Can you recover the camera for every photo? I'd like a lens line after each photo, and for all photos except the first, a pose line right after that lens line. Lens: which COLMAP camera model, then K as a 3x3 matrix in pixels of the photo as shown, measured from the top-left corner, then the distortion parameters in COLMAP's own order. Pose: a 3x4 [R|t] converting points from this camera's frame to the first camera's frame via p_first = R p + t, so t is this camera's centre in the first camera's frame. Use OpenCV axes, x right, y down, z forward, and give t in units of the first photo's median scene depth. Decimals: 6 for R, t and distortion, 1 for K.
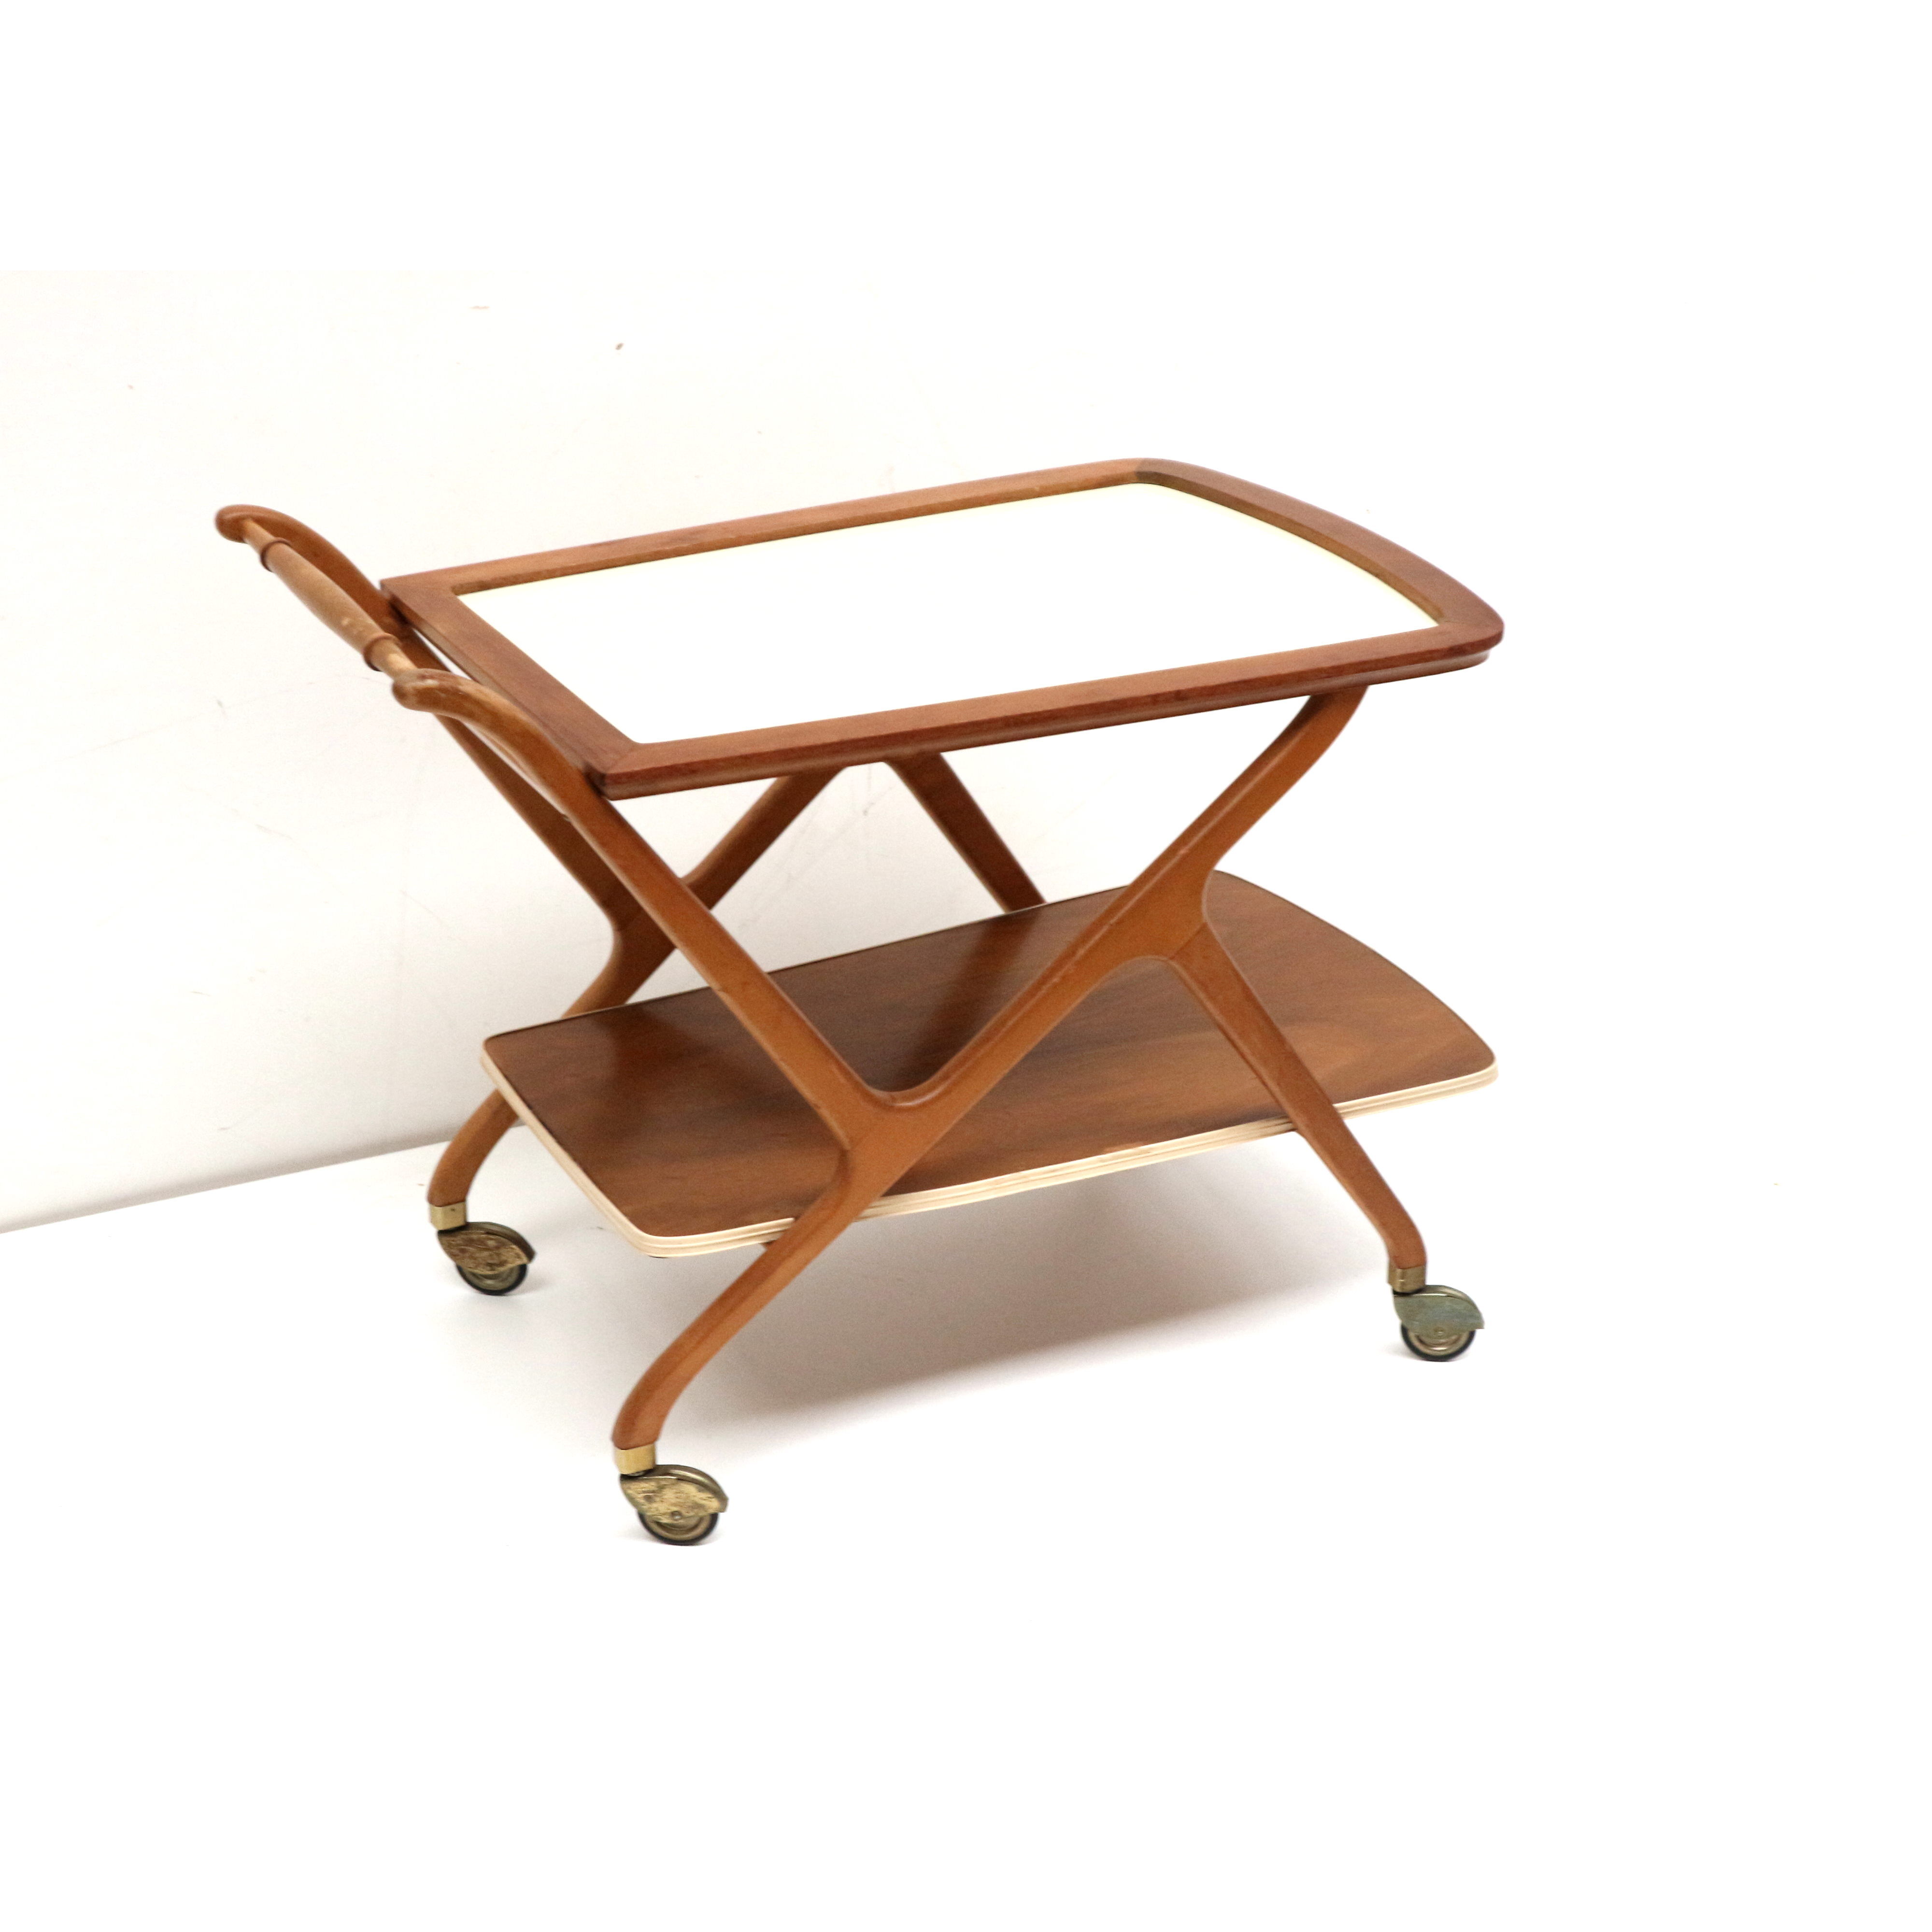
lens RADIAL K [[3192.9, 0, 966.0], [0, 3192.9, 966.0], [0, 0, 1]] dist [-0.025467, -0.023035]
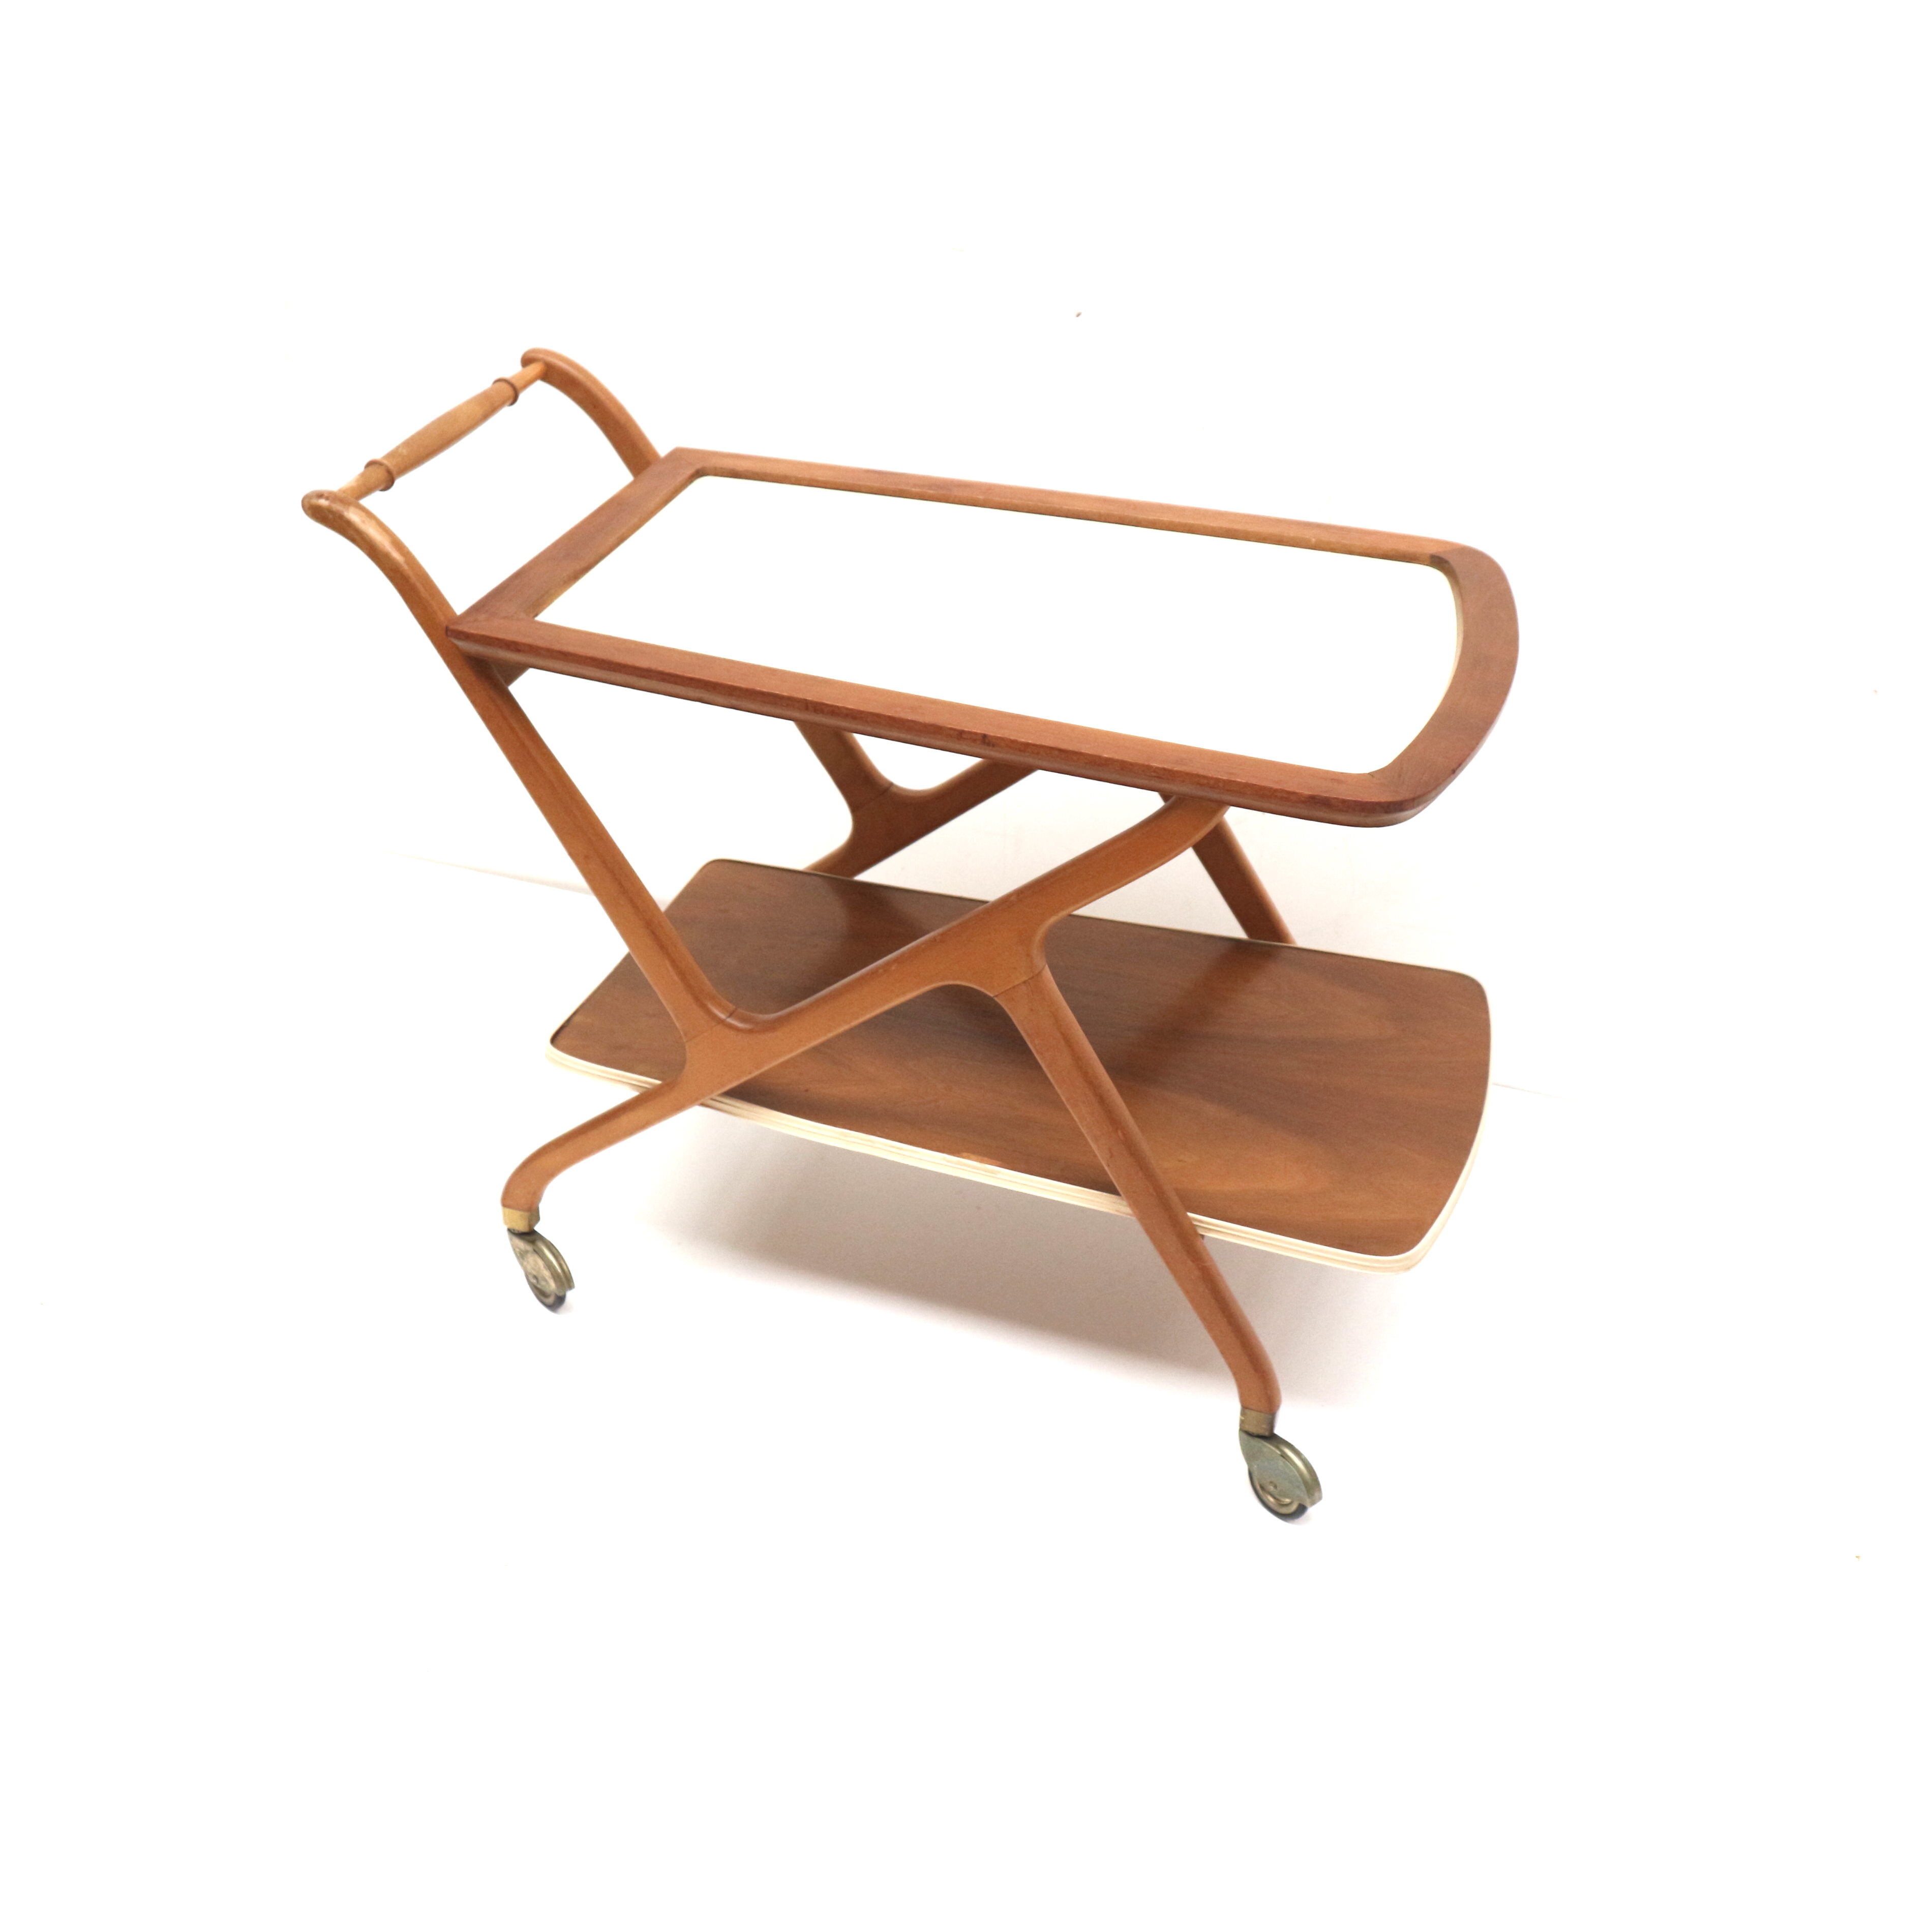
lens RADIAL K [[2458.5, 0, 966.0], [0, 2458.5, 966.0], [0, 0, 1]] dist [0.005569, 0.018152]
pose [[0.712322, 0.370317, -0.596207, 0.489961], [-0.330361, 0.926395, 0.180703, -0.140663], [0.619240, 0.068245, 0.782230, 0.371669]]
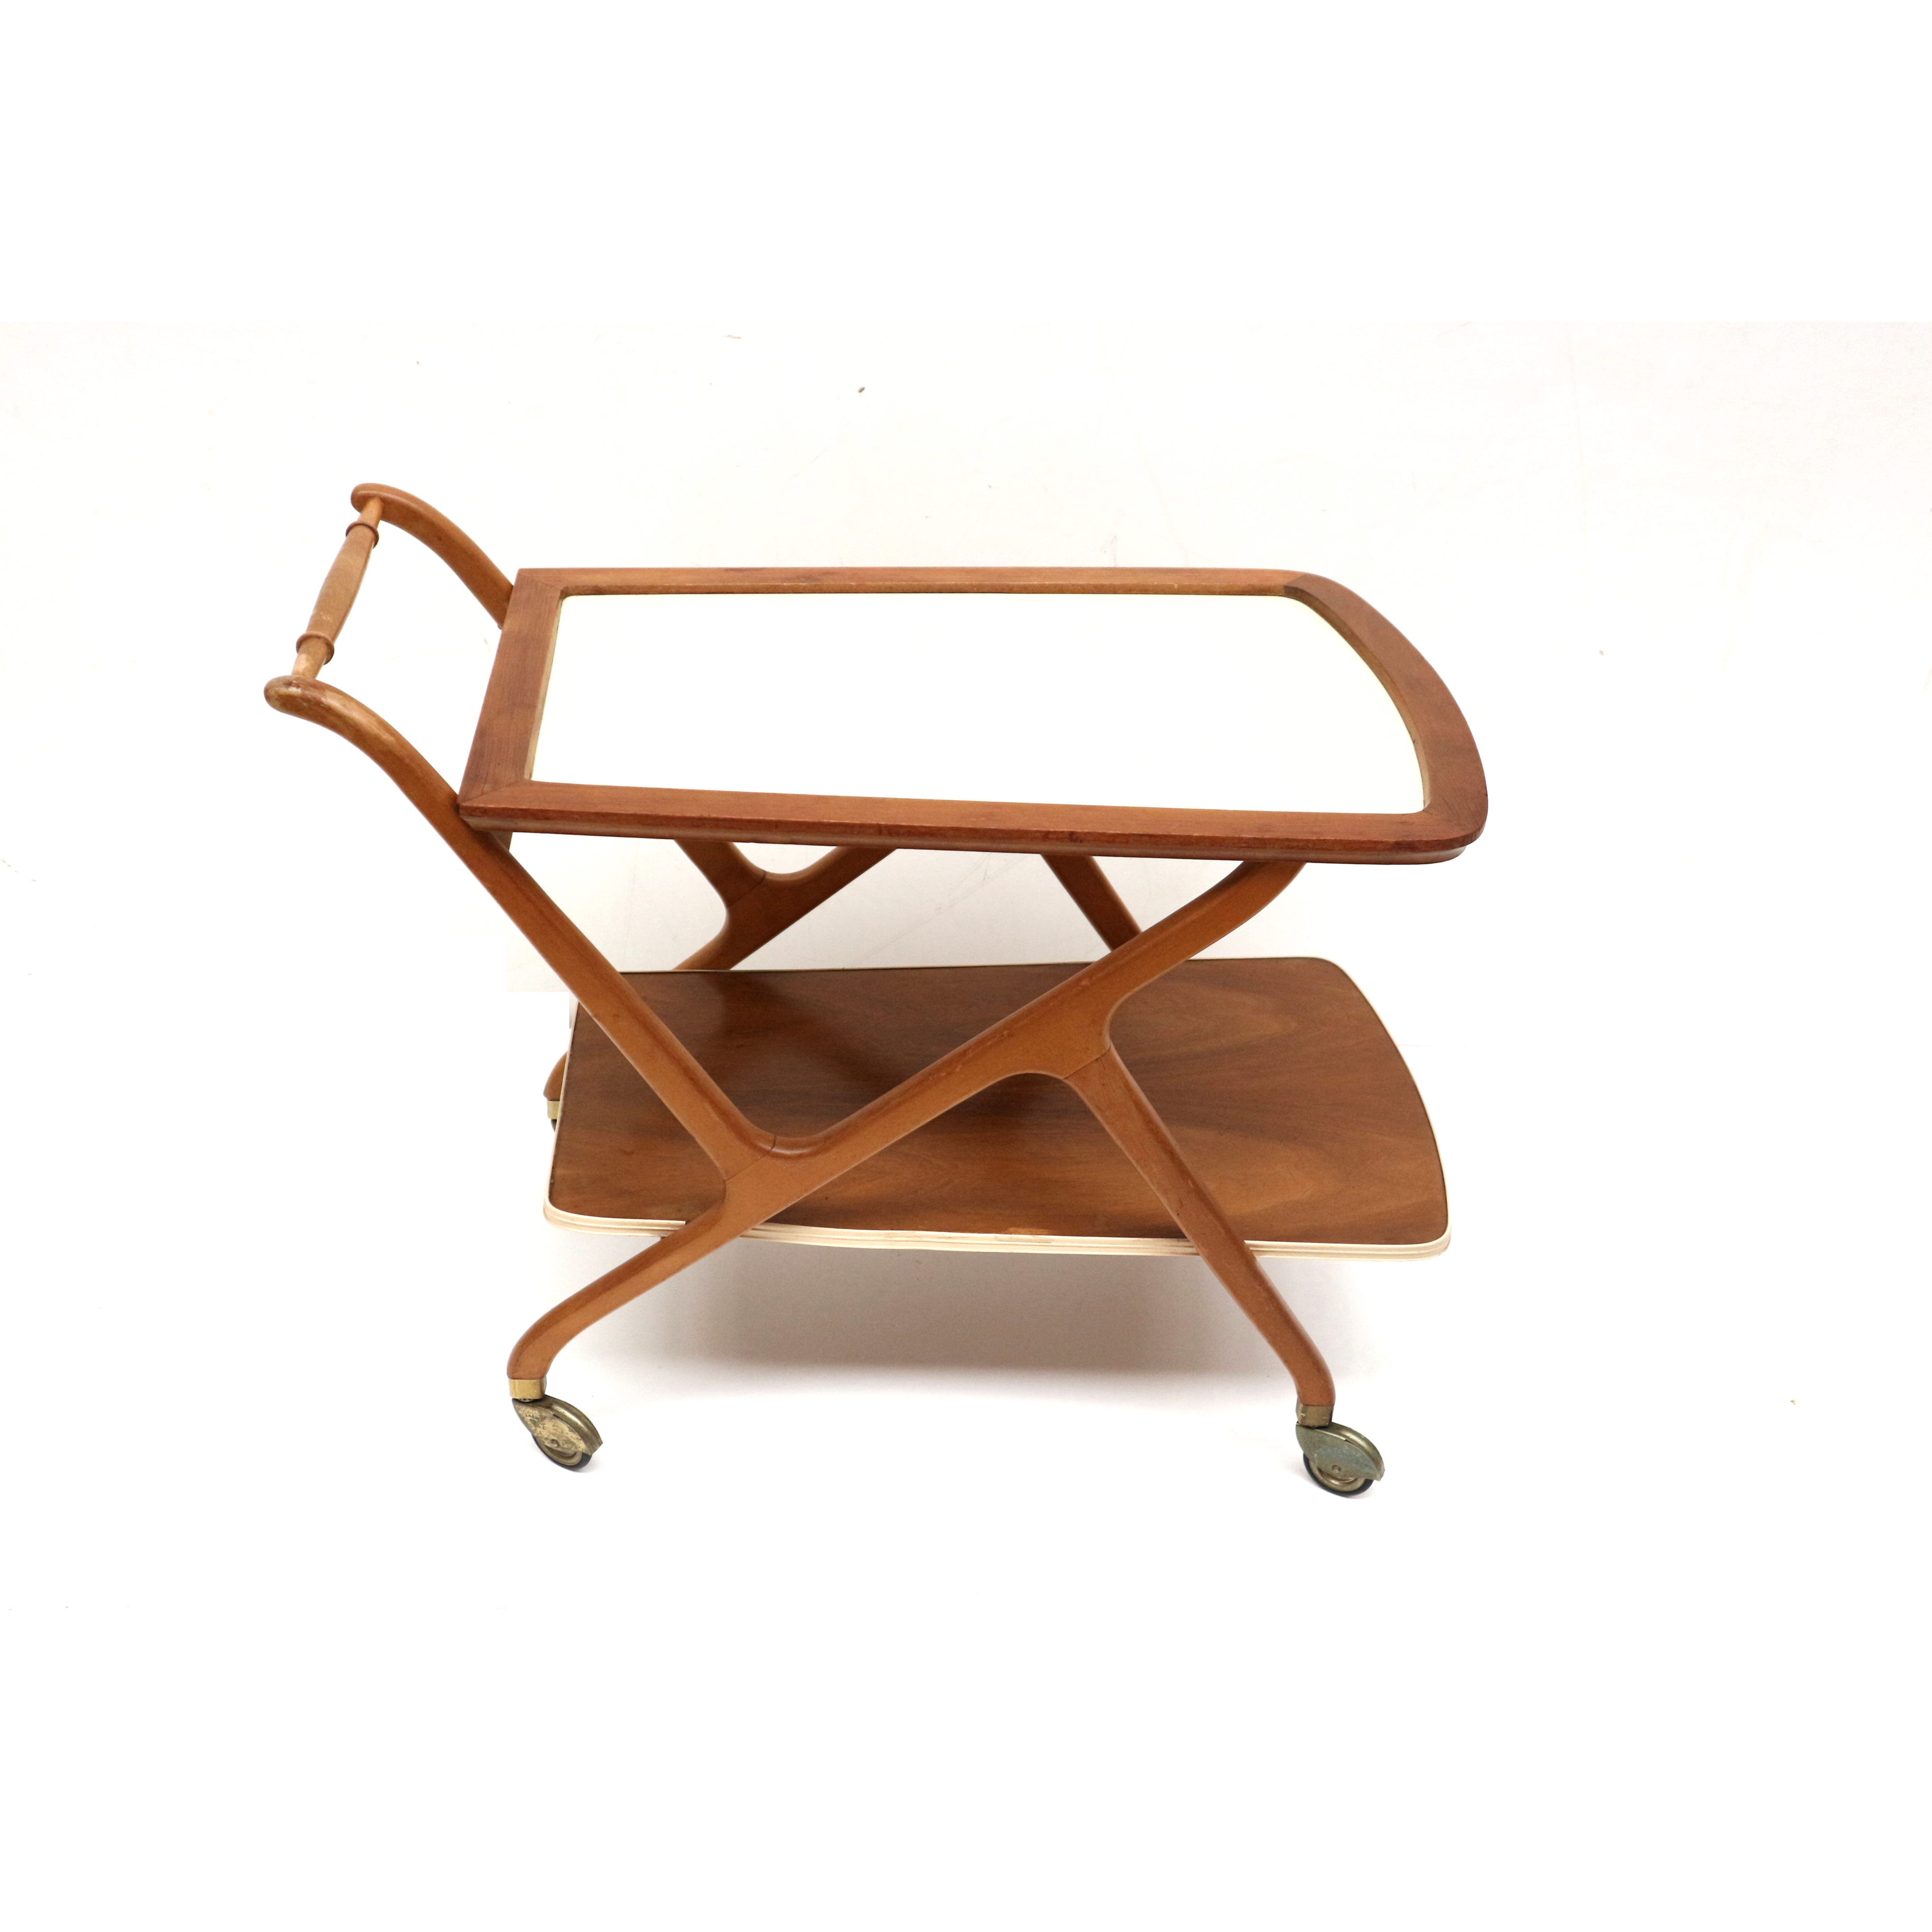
lens RADIAL K [[2162.8, 0, 966.0], [0, 2162.8, 966.0], [0, 0, 1]] dist [0.006801, 0.006009]
pose [[0.916730, 0.236657, -0.321870, 0.236917], [-0.207259, 0.970490, 0.123256, -0.110286], [0.341541, -0.046282, 0.938727, 0.325899]]
